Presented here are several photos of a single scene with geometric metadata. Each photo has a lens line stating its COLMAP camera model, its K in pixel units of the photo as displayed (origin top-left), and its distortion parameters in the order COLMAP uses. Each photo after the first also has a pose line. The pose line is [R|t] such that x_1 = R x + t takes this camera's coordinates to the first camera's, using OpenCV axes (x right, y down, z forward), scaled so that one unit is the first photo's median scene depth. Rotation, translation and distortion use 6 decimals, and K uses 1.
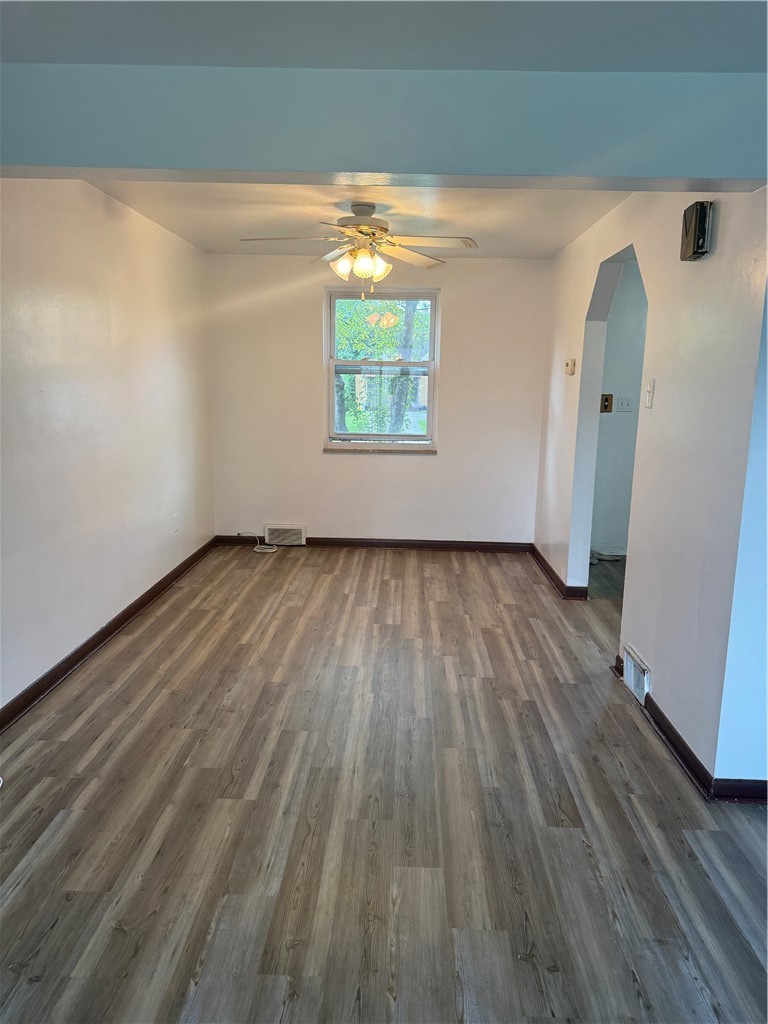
lens RADIAL K [[716.1, 0, 382.4], [0, 716.1, 507.9], [0, 0, 1]] dist [-0.006207, -0.003413]
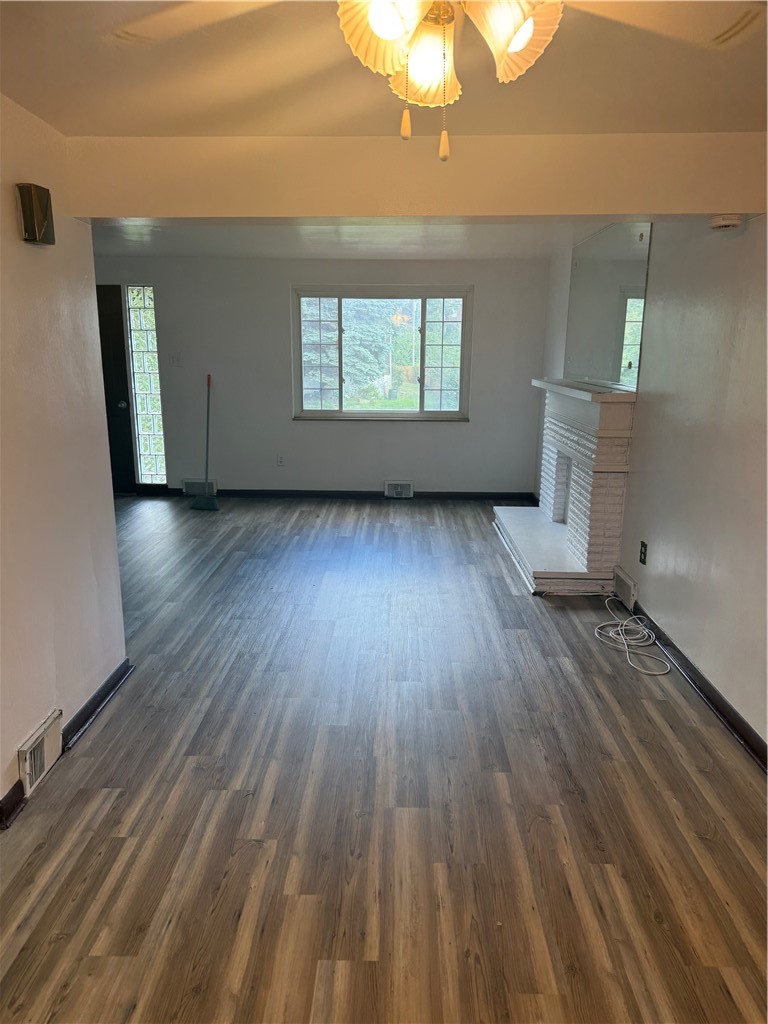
lens RADIAL K [[716.1, 0, 383.3], [0, 716.1, 513.6], [0, 0, 1]] dist [-0.006207, -0.003413]
pose [[-0.999563, -0.020828, -0.020964, -0.000018], [-0.027392, 0.919226, 0.392776, -0.310700], [0.011090, 0.393179, -0.919395, 1.551658]]
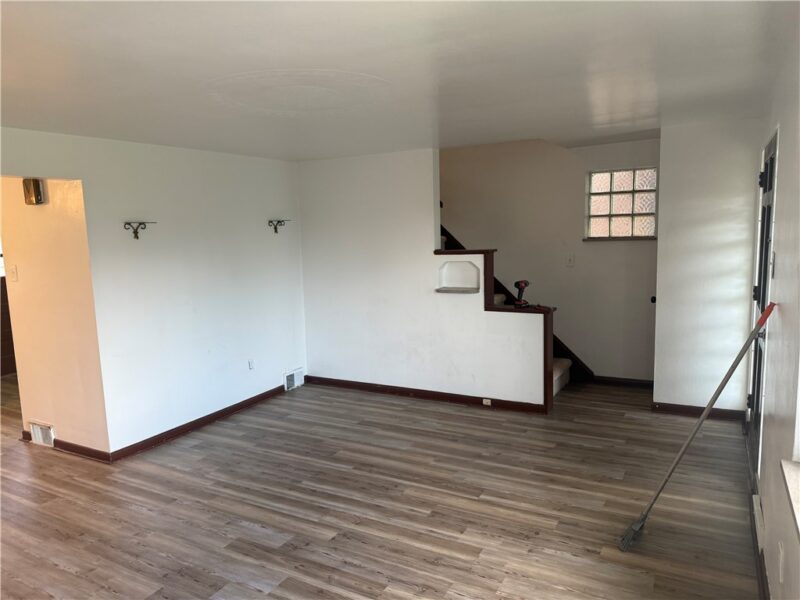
lens RADIAL K [[559.4, 0, 398.4], [0, 559.4, 300.0], [0, 0, 1]] dist [-0.006207, -0.003413]
pose [[0.453069, -0.150051, 0.878757, -0.365116], [0.203955, 0.977035, 0.061677, 0.013239], [-0.867831, 0.151283, 0.473268, -0.395284]]
